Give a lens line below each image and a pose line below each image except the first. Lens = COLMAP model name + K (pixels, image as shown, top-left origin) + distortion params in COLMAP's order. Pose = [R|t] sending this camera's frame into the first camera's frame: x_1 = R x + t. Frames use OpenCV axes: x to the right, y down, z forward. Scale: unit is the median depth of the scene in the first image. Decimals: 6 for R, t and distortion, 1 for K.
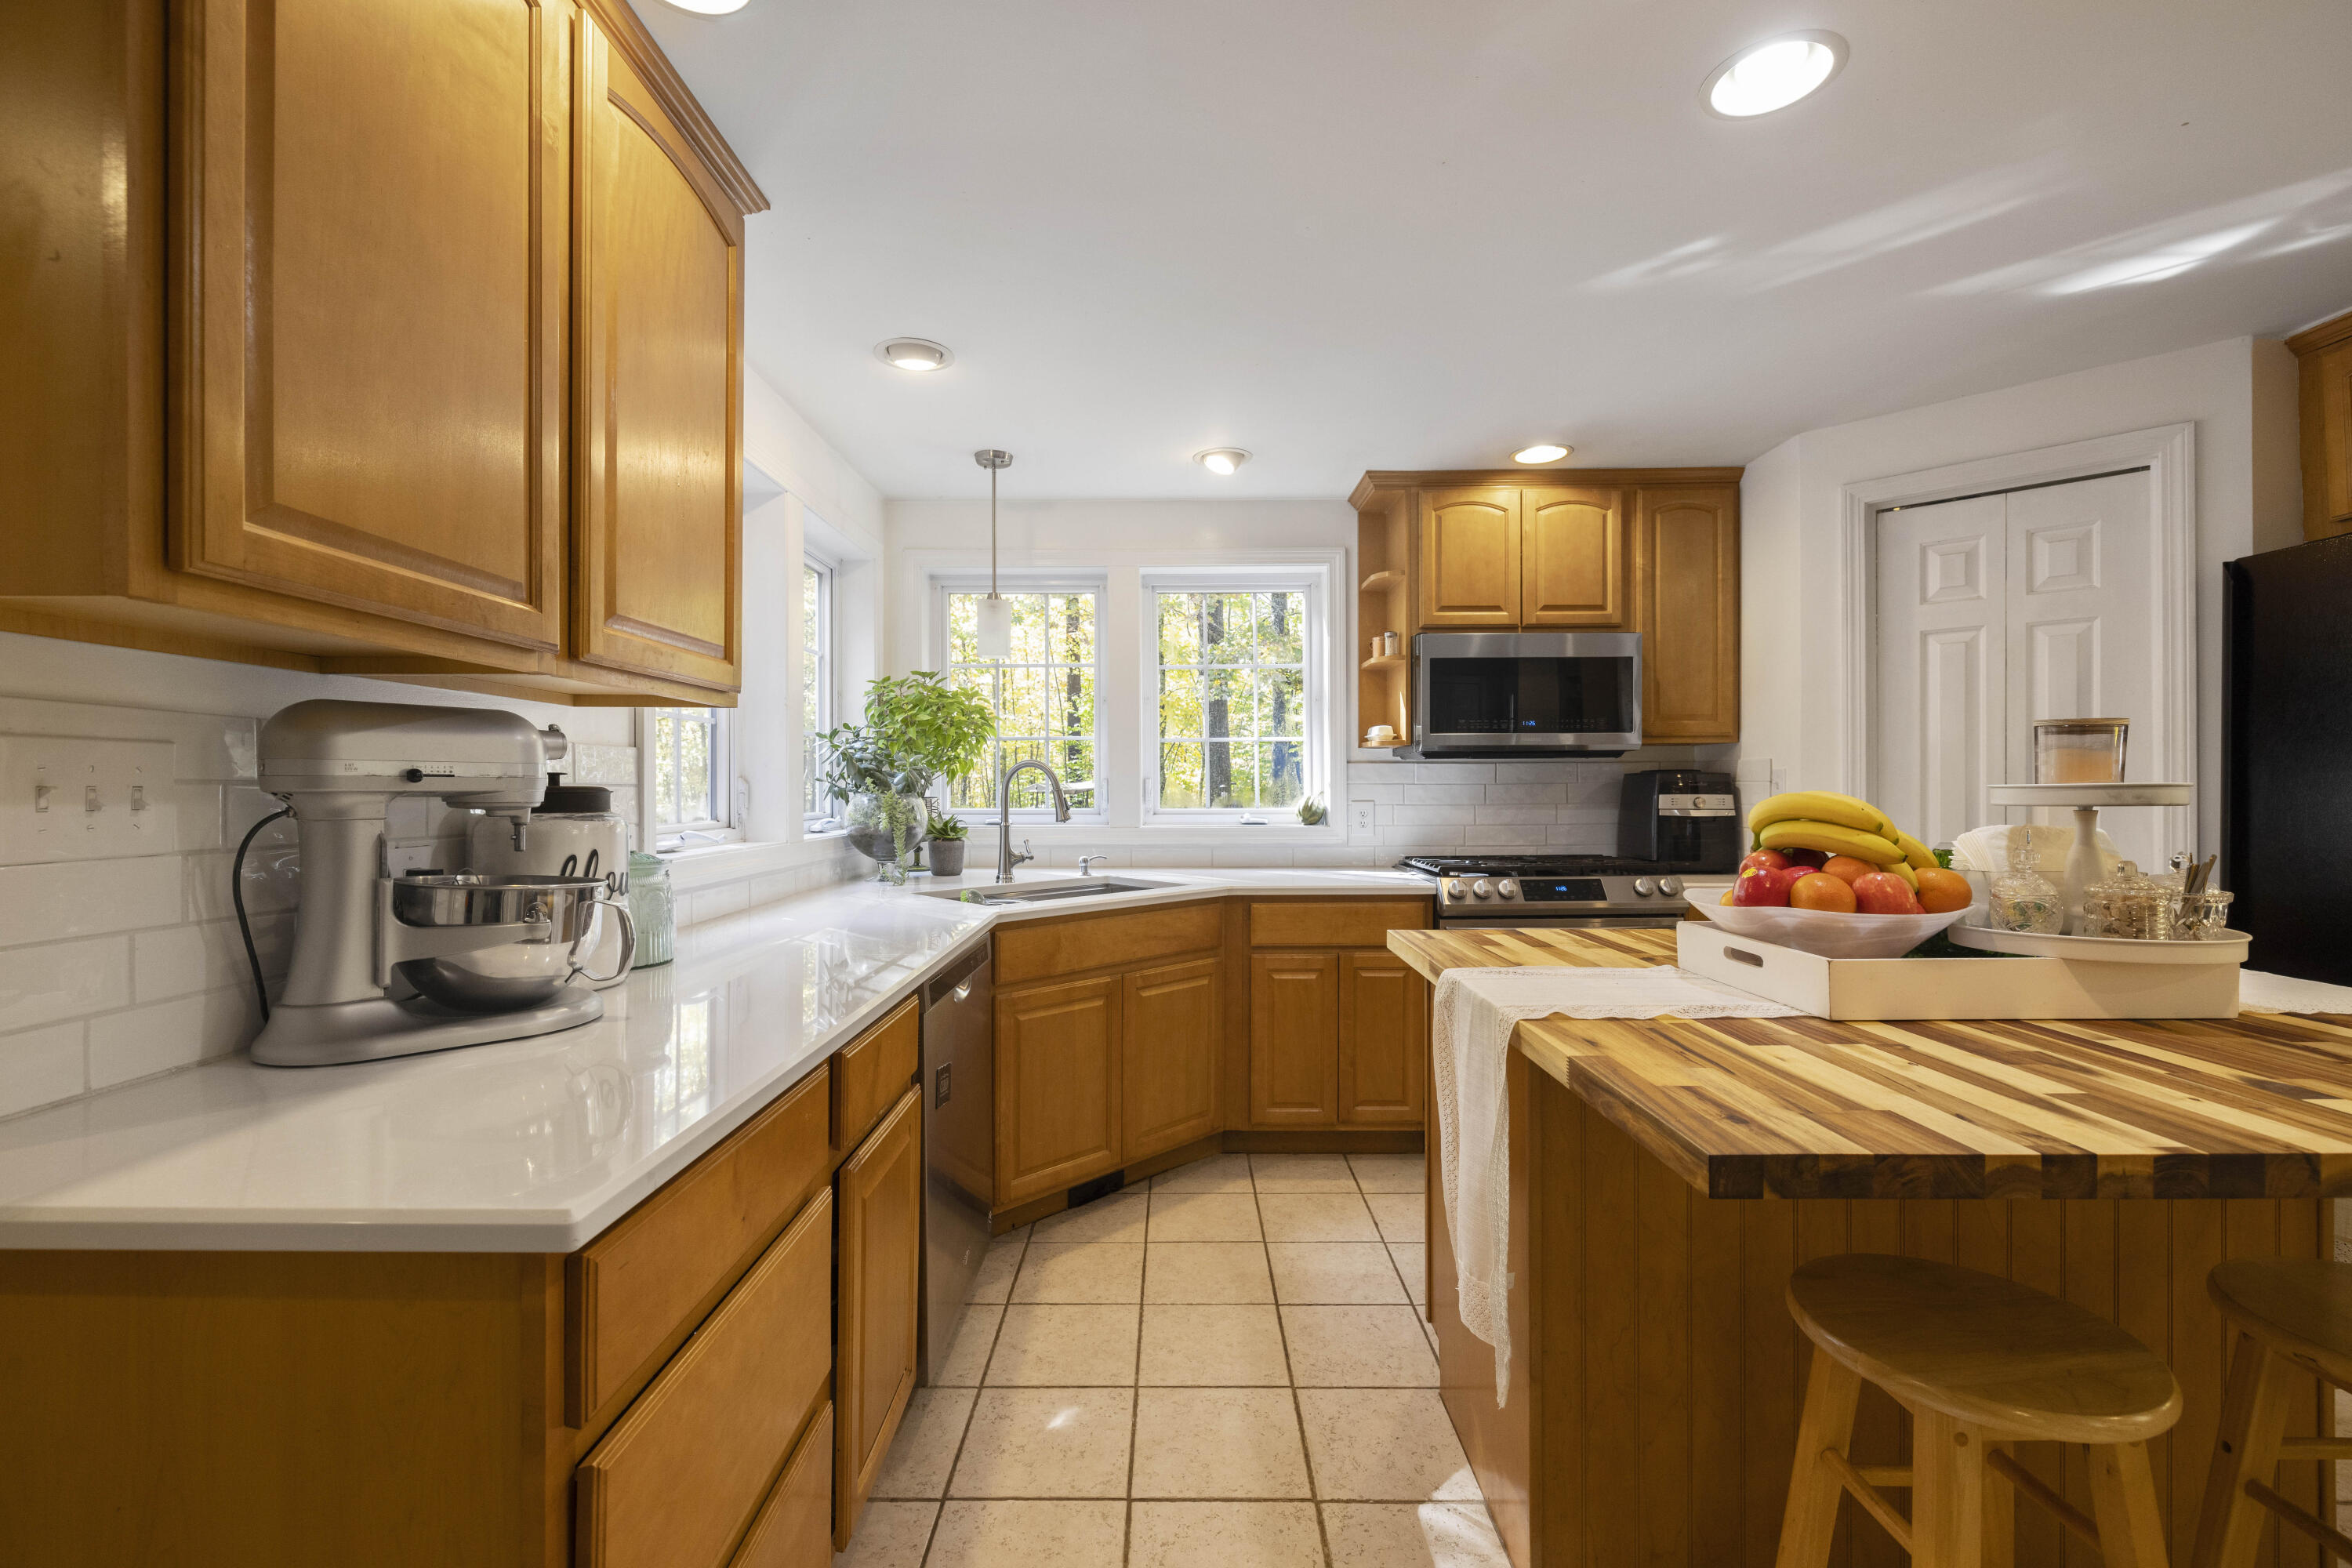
lens RADIAL K [[984.3, 0, 1167.9], [0, 984.3, 789.1], [0, 0, 1]] dist [0.000409, -0.000113]
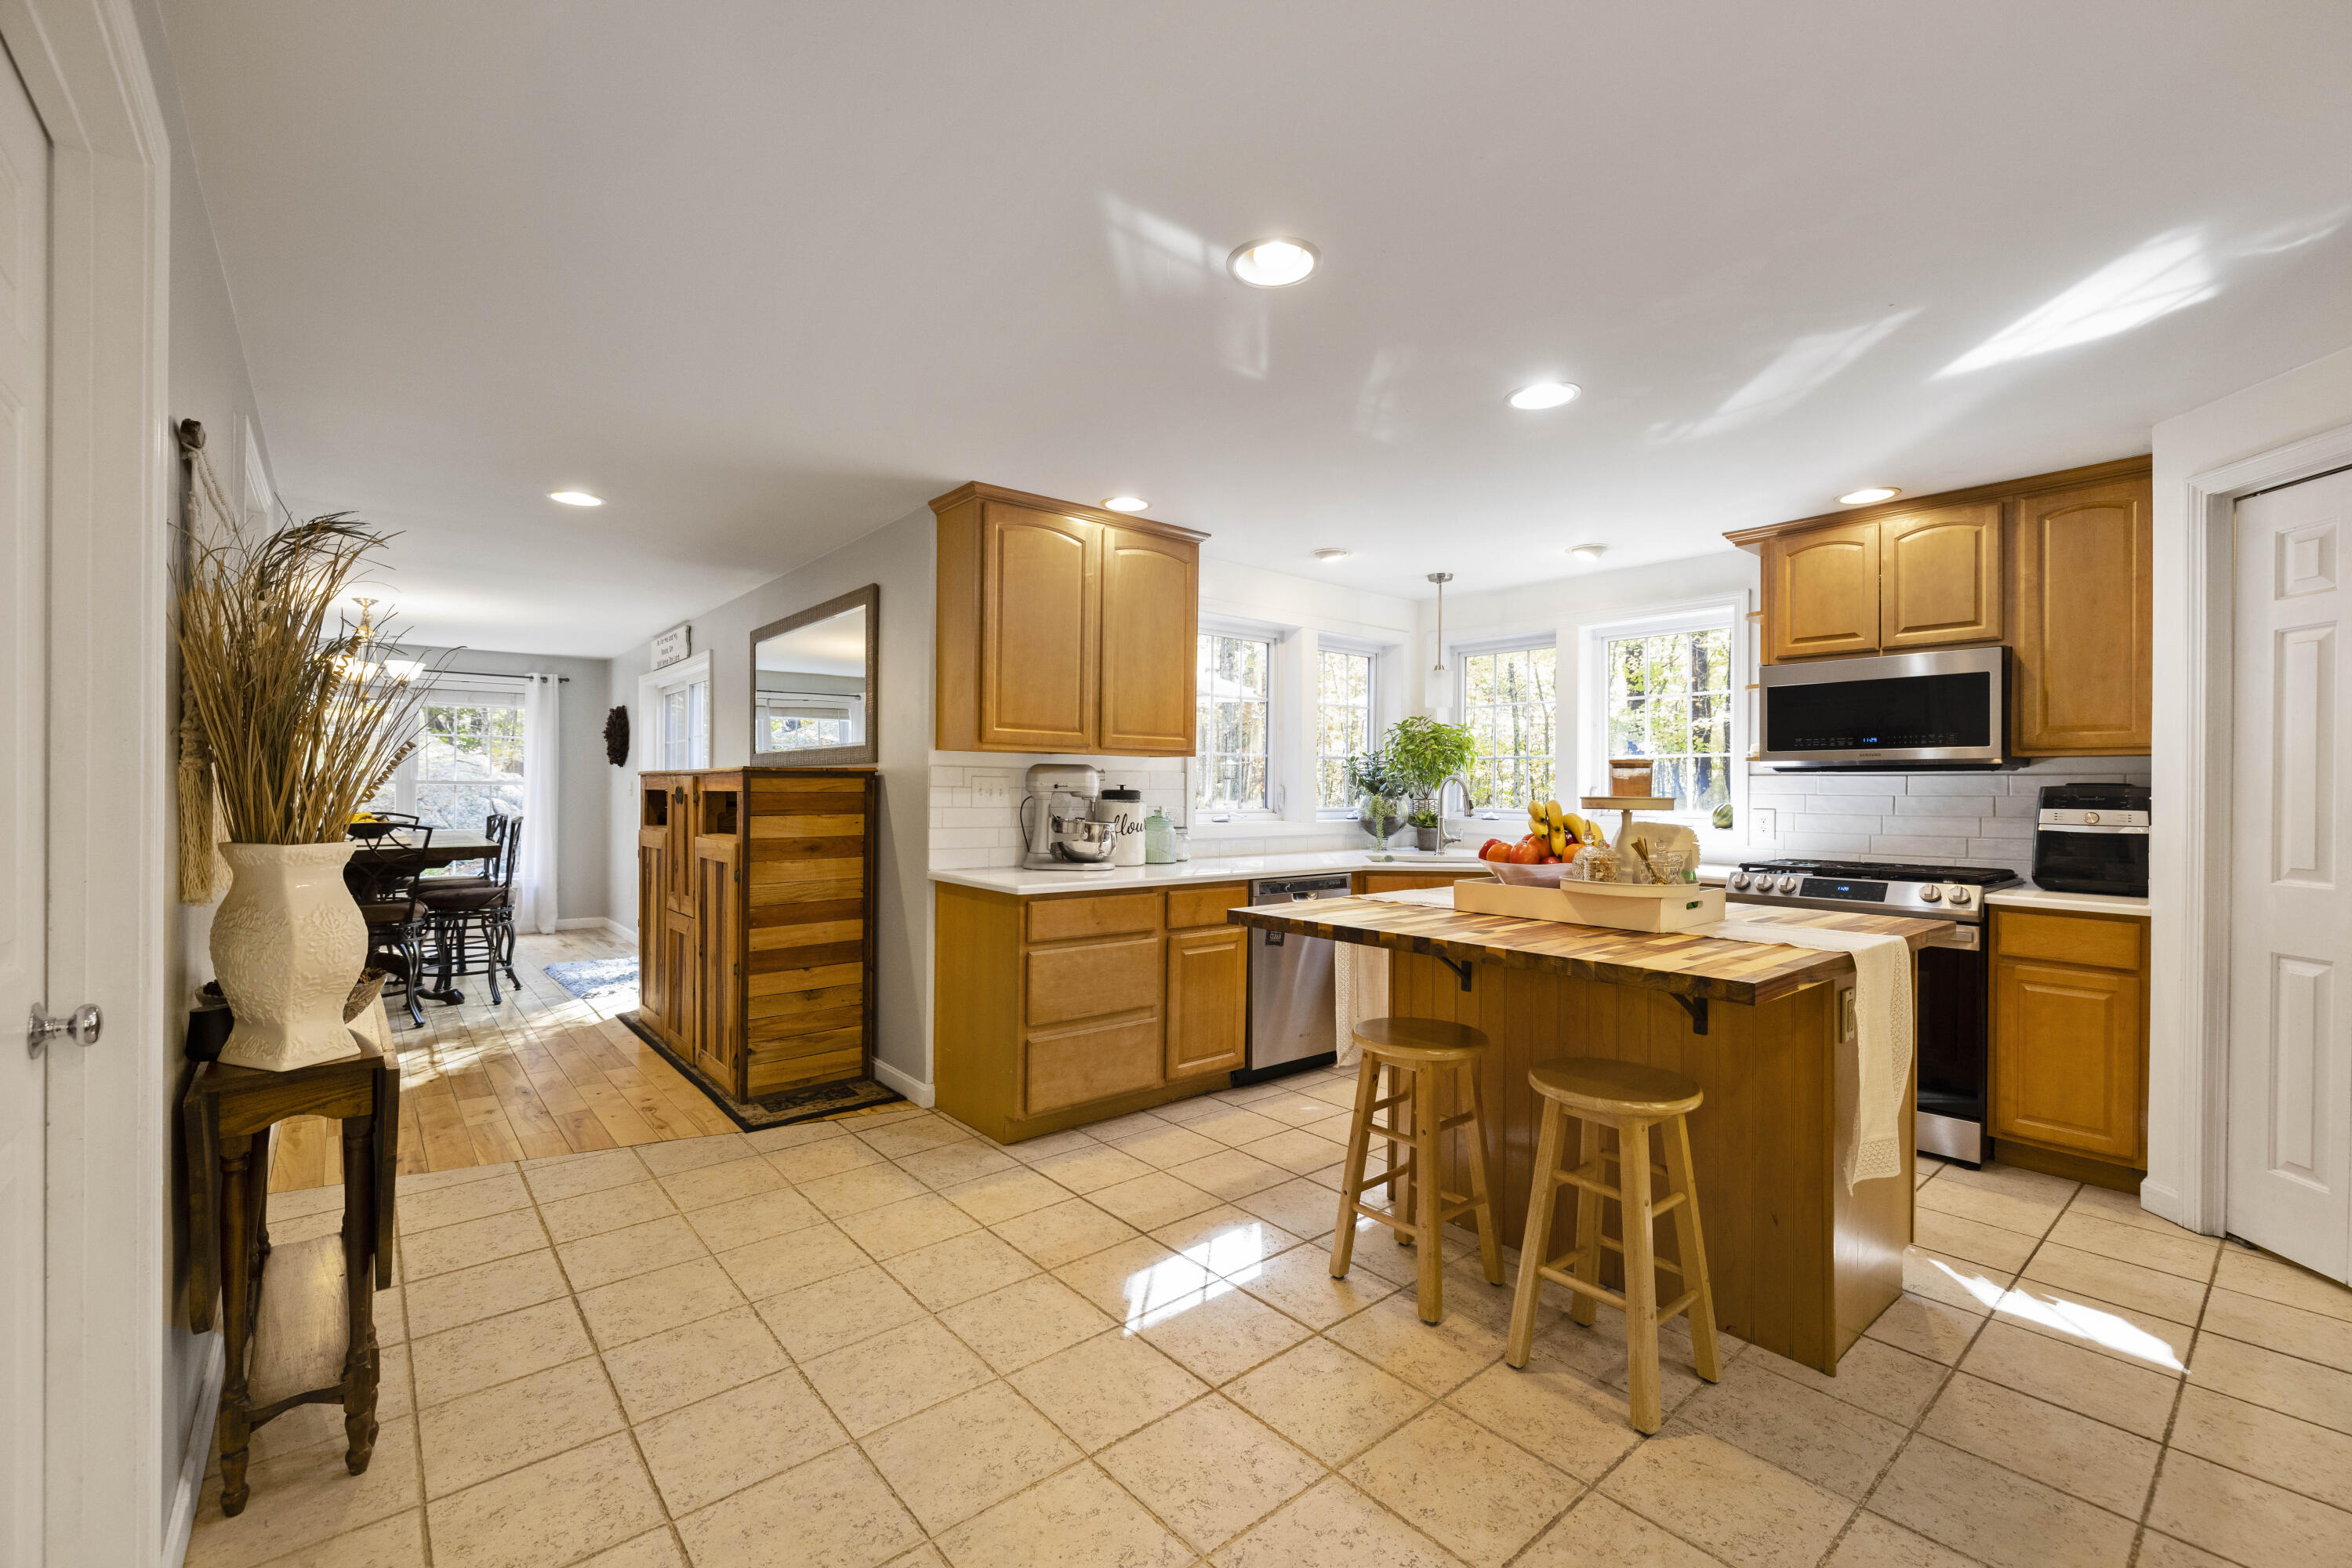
lens RADIAL K [[984.3, 0, 1167.9], [0, 984.3, 789.1], [0, 0, 1]] dist [0.000409, -0.000113]
pose [[0.647381, 0.008772, -0.762116, 0.804965], [-0.012180, 0.999925, 0.001163, -0.005270], [0.762069, 0.008530, 0.647439, -0.342296]]
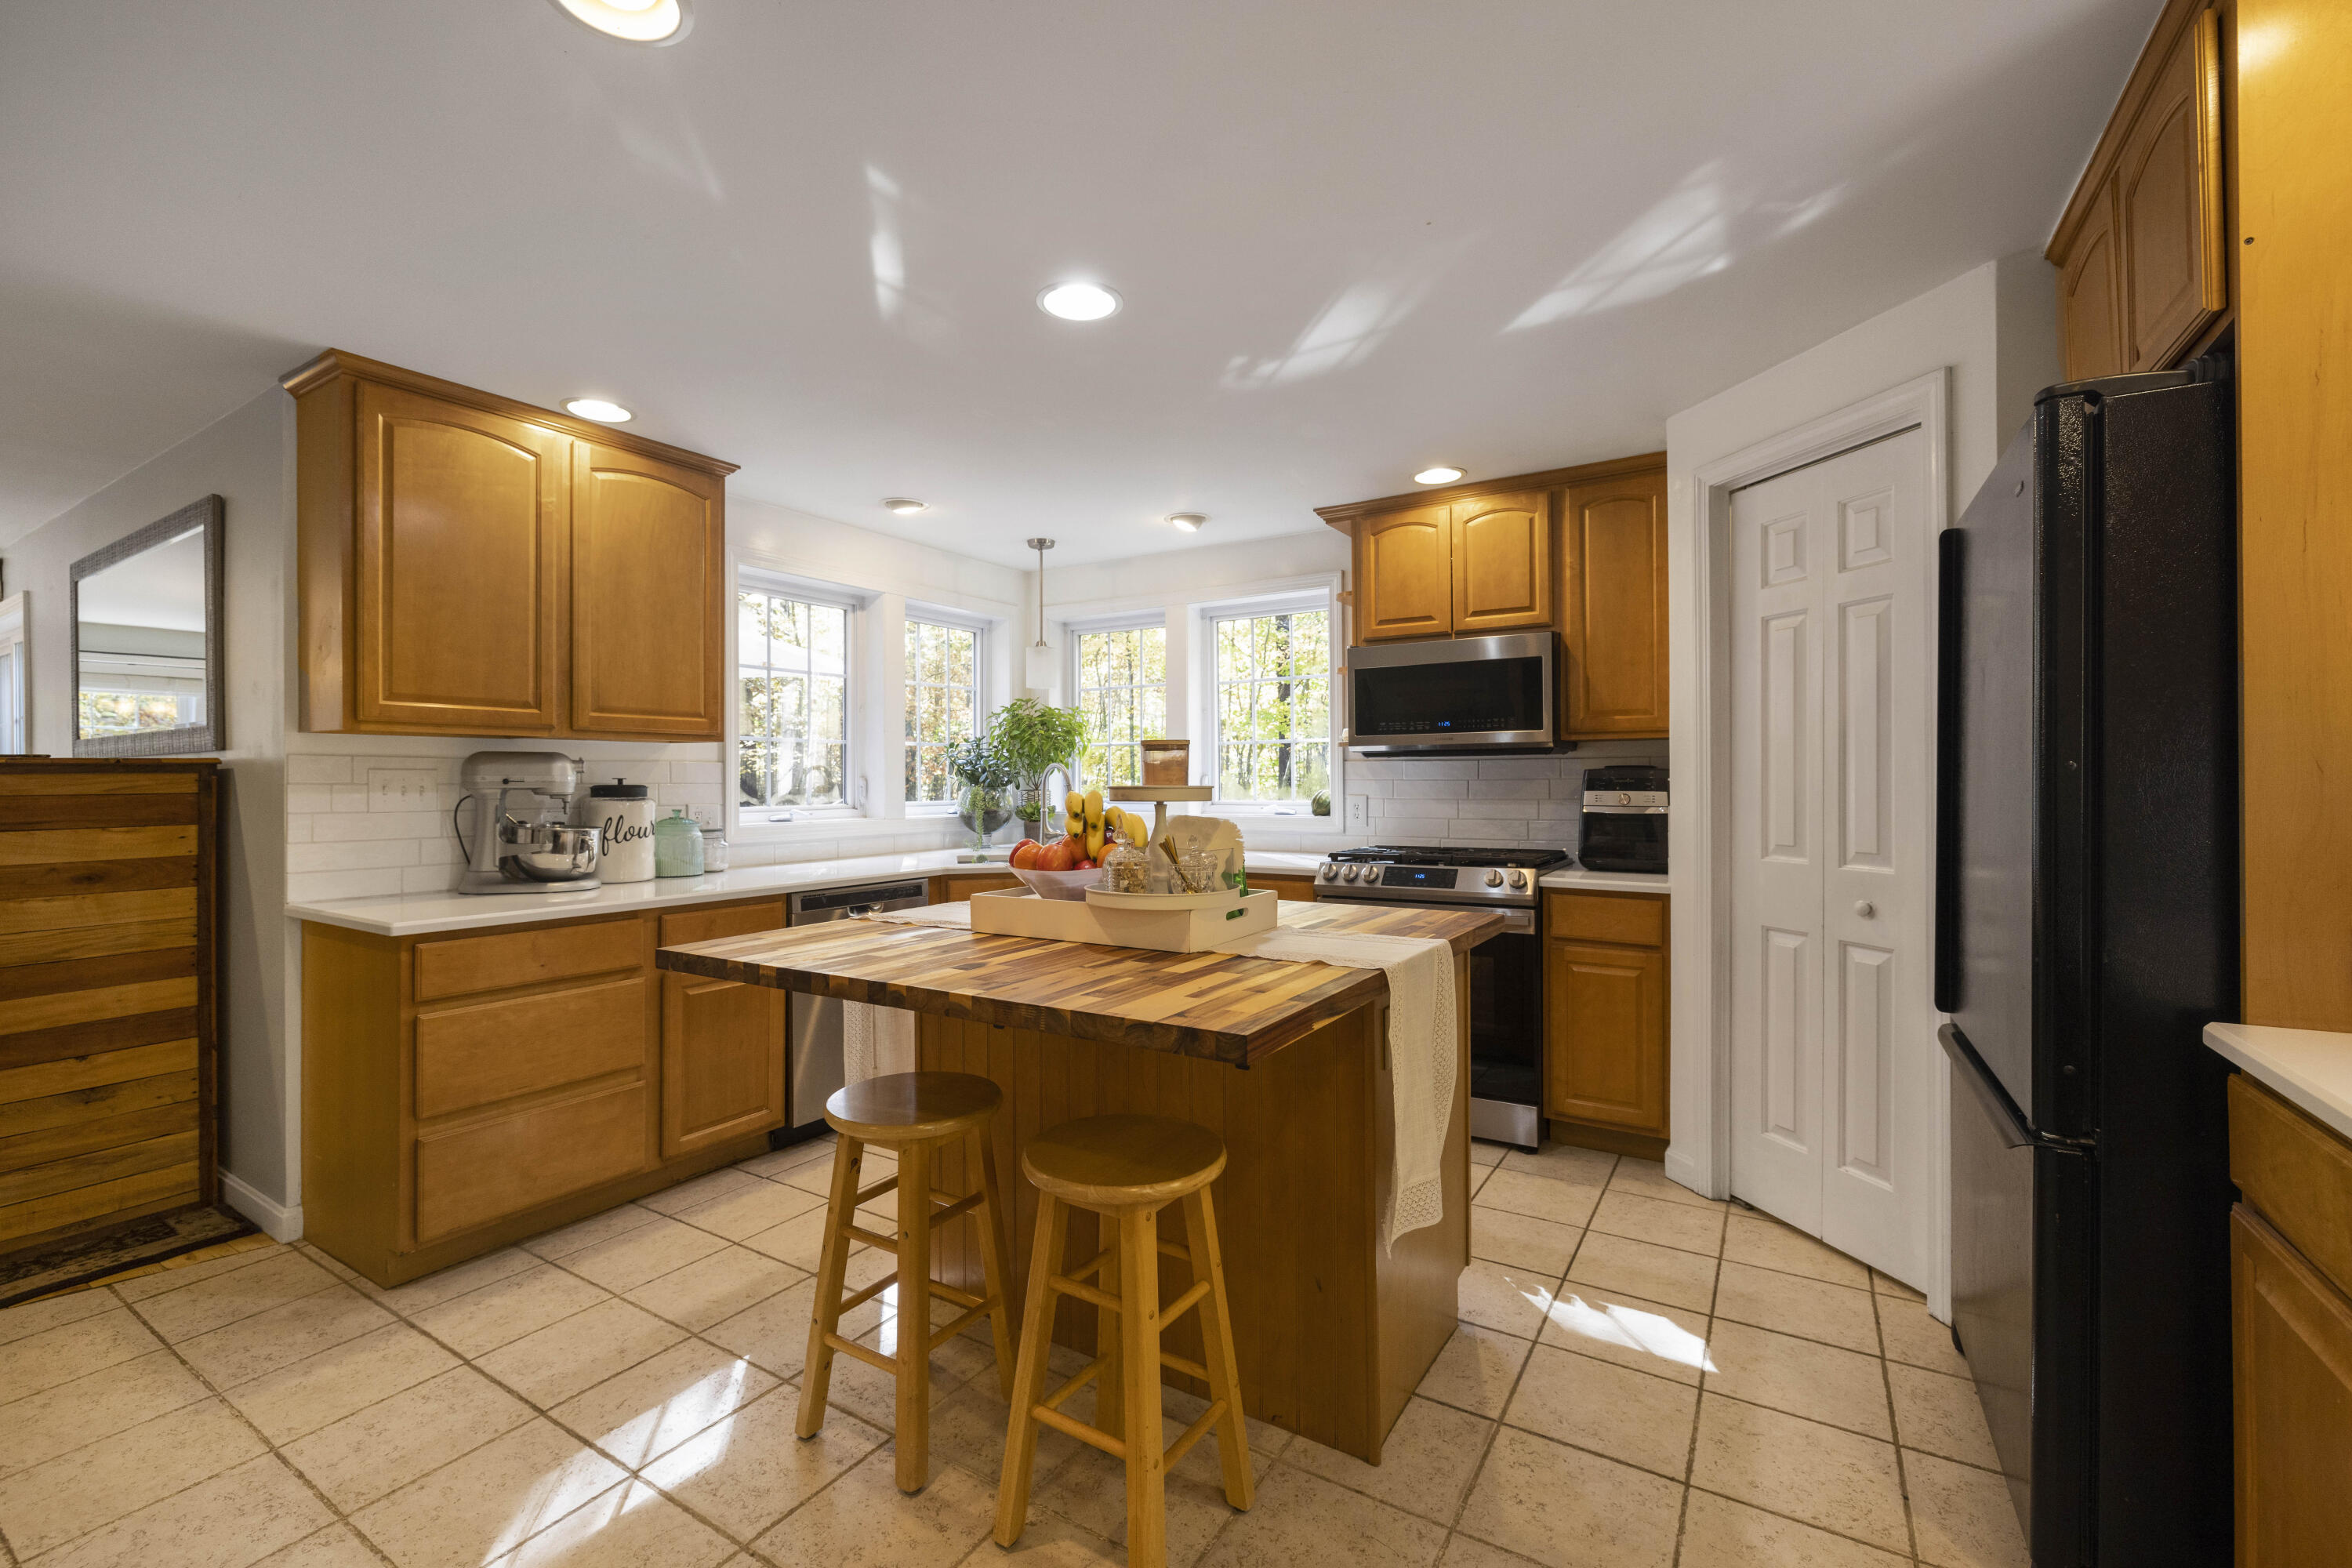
lens RADIAL K [[995.6, 0, 1165.2], [0, 995.6, 781.6], [0, 0, 1]] dist [-0.001728, 0.000123]
pose [[0.851121, 0.000086, -0.524970, 0.787127], [0.000419, 1.000000, 0.000843, -0.005772], [0.524970, -0.000937, 0.851120, -0.099851]]
